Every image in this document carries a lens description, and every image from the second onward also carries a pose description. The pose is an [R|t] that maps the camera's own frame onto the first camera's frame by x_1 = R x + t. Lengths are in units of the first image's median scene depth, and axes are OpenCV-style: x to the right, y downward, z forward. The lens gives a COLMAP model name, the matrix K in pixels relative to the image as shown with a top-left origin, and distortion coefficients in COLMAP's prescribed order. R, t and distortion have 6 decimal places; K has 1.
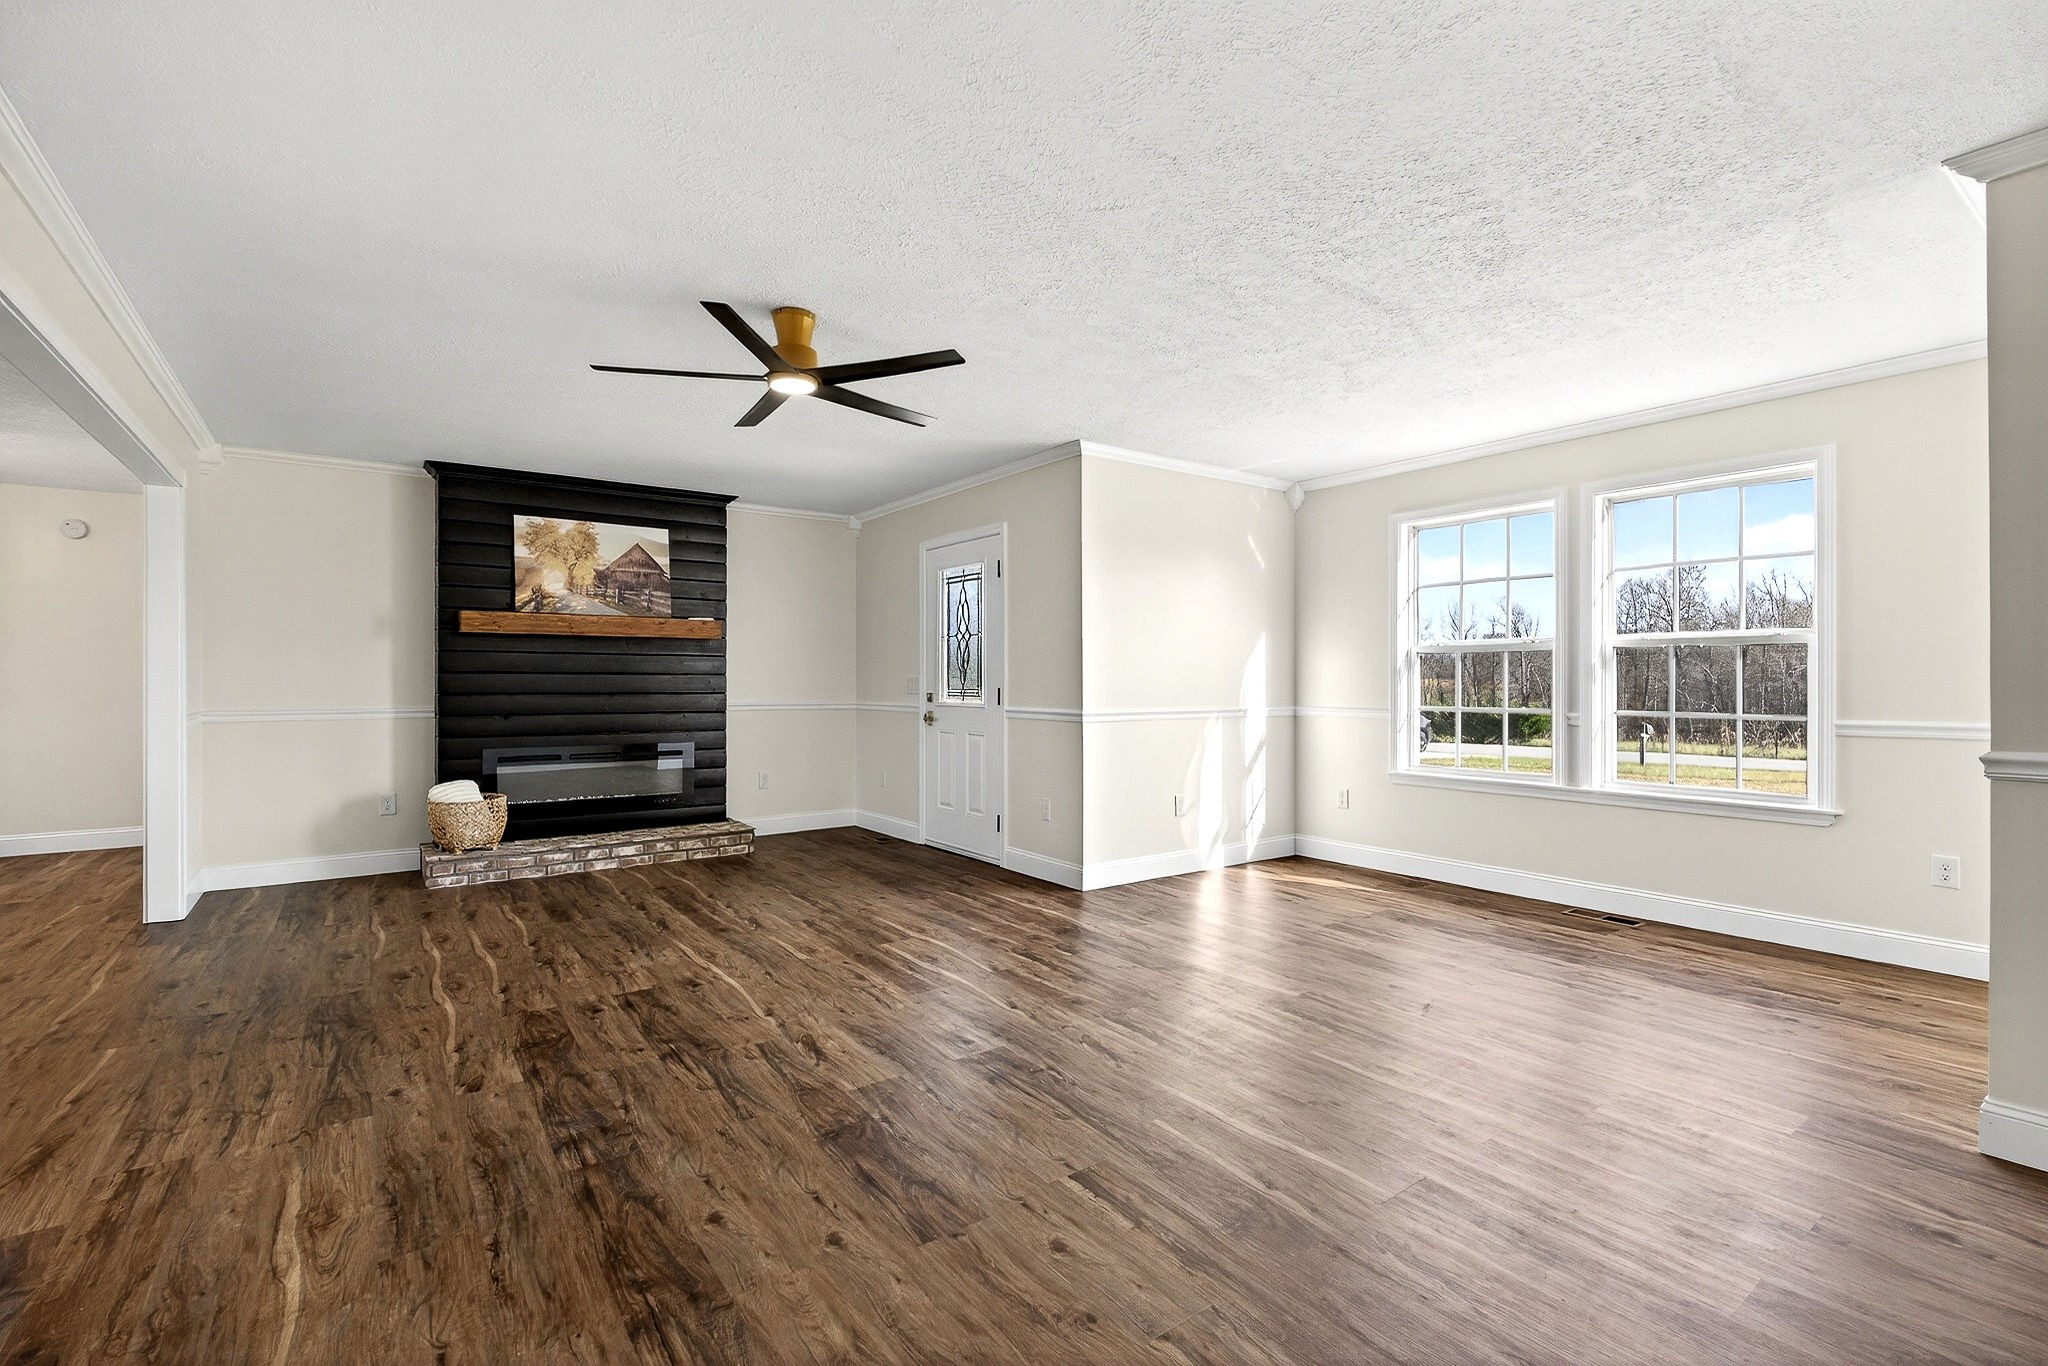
lens RADIAL K [[929.7, 0, 1026.3], [0, 929.7, 675.1], [0, 0, 1]] dist [-0.000868, -0.000300]
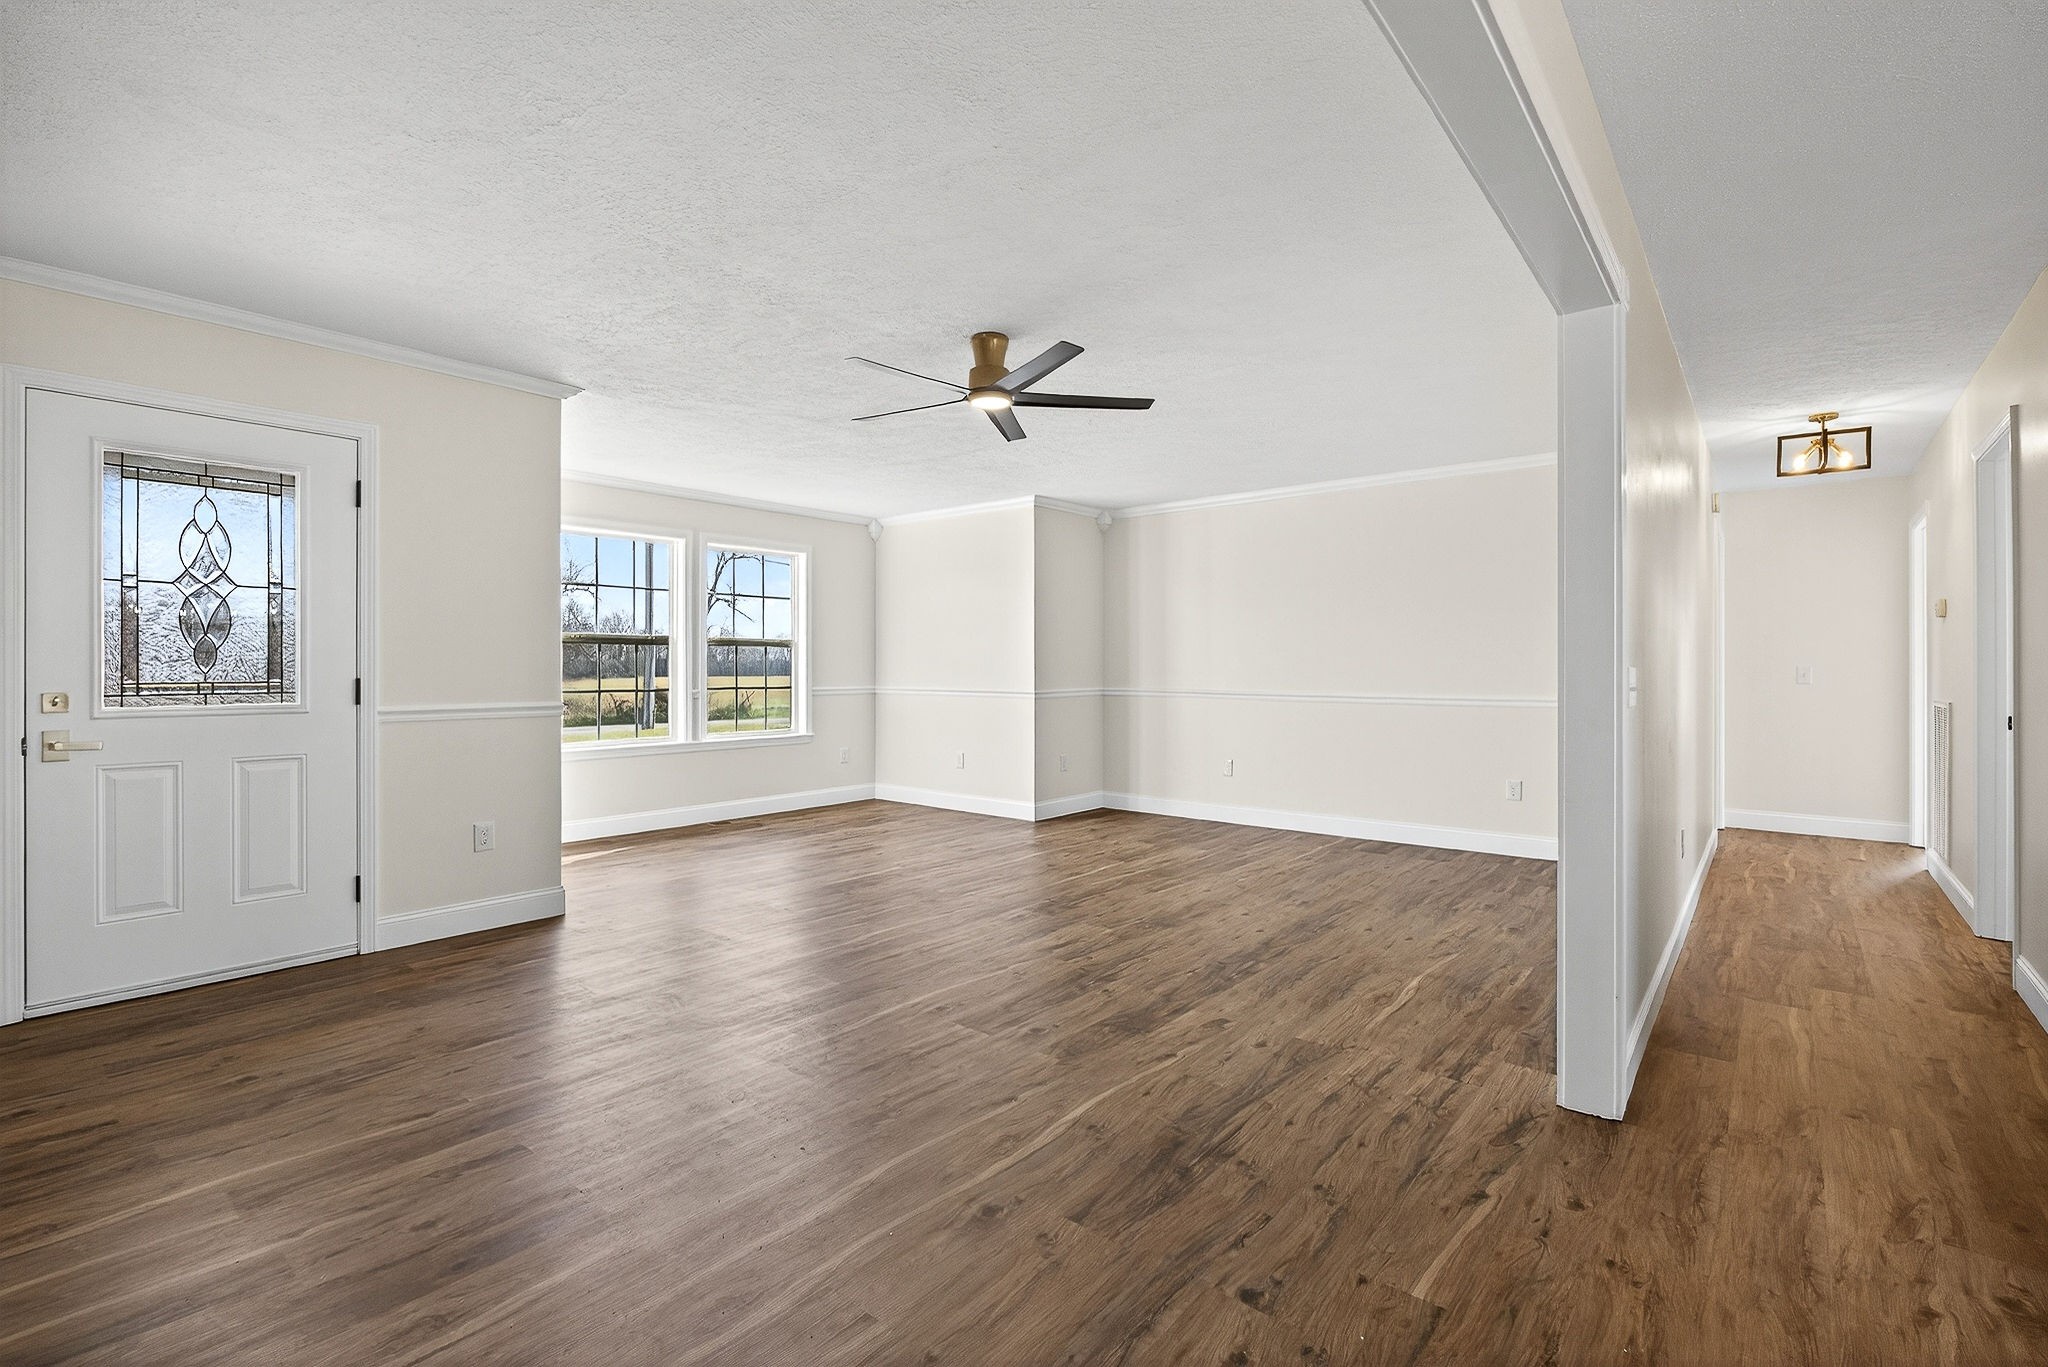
lens RADIAL K [[929.7, 0, 1031.9], [0, 929.7, 677.8], [0, 0, 1]] dist [-0.000868, -0.000300]
pose [[-0.266886, -0.002767, 0.963724, -1.791584], [-0.000511, 0.999996, 0.002730, 0.024744], [-0.963728, 0.000236, -0.266887, 1.681858]]
